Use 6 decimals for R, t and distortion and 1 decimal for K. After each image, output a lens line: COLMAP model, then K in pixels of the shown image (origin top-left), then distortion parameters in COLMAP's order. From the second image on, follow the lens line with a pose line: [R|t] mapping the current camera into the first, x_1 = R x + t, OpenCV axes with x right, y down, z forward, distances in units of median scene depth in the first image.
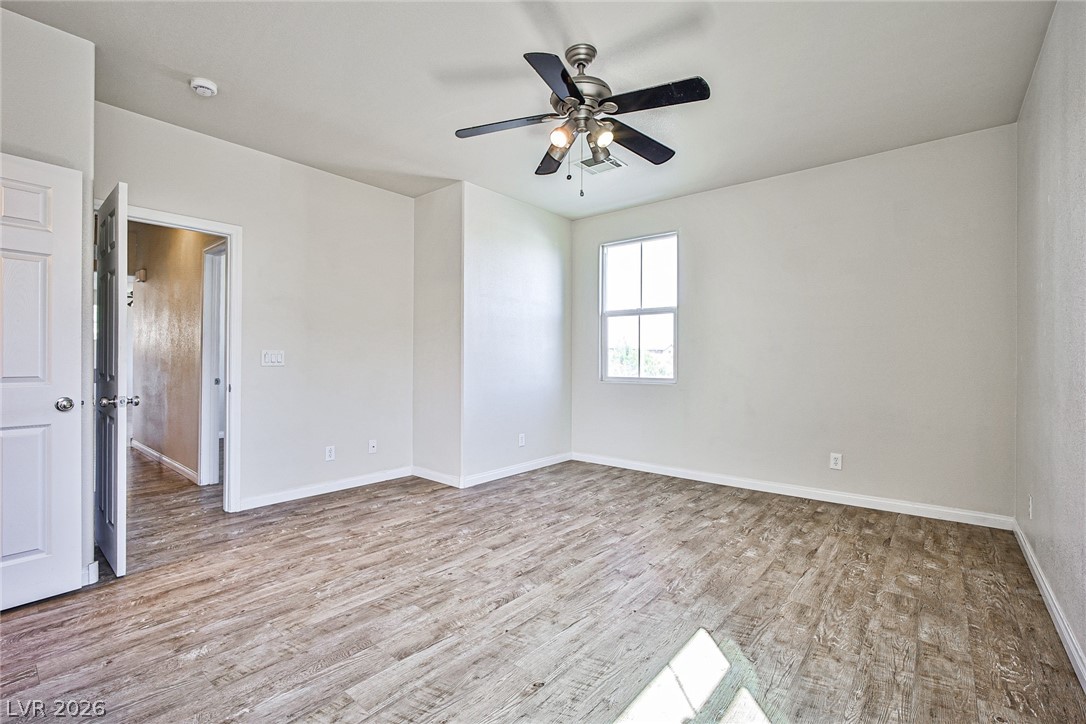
lens RADIAL K [[485.4, 0, 533.1], [0, 485.4, 356.2], [0, 0, 1]] dist [-0.036030, 0.013542]
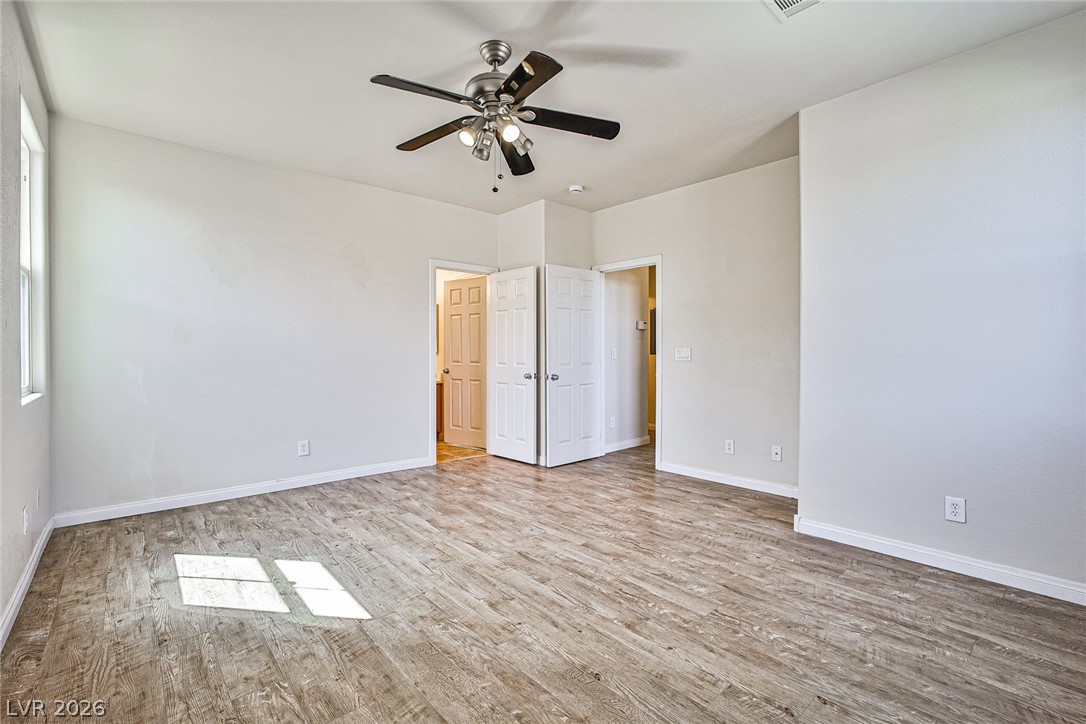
lens RADIAL K [[485.4, 0, 546.2], [0, 485.4, 353.3], [0, 0, 1]] dist [-0.036030, 0.013542]
pose [[-0.137606, -0.004268, -0.990478, 0.955464], [0.005943, 0.999969, -0.005134, 0.006085], [0.990469, -0.006593, -0.137577, 1.102269]]
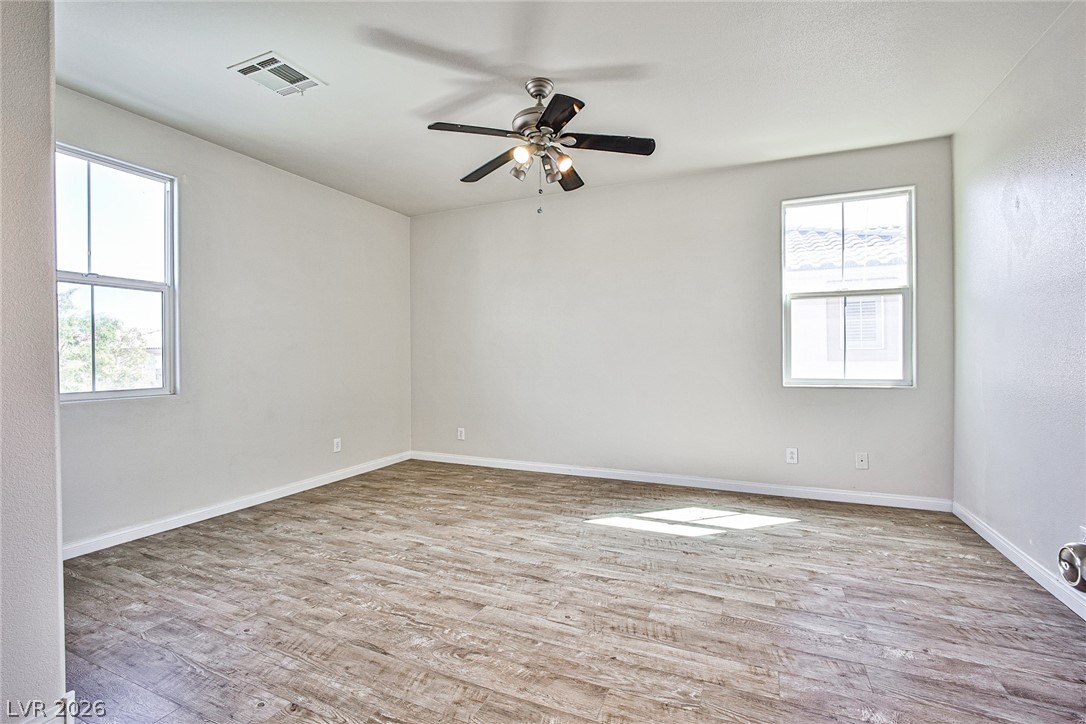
lens RADIAL K [[485.4, 0, 539.5], [0, 485.4, 350.4], [0, 0, 1]] dist [-0.036030, 0.013542]
pose [[-0.270094, 0.010822, 0.962773, -0.877339], [-0.000982, 0.999933, -0.011516, 0.001575], [-0.962834, -0.004056, -0.270065, 1.160436]]
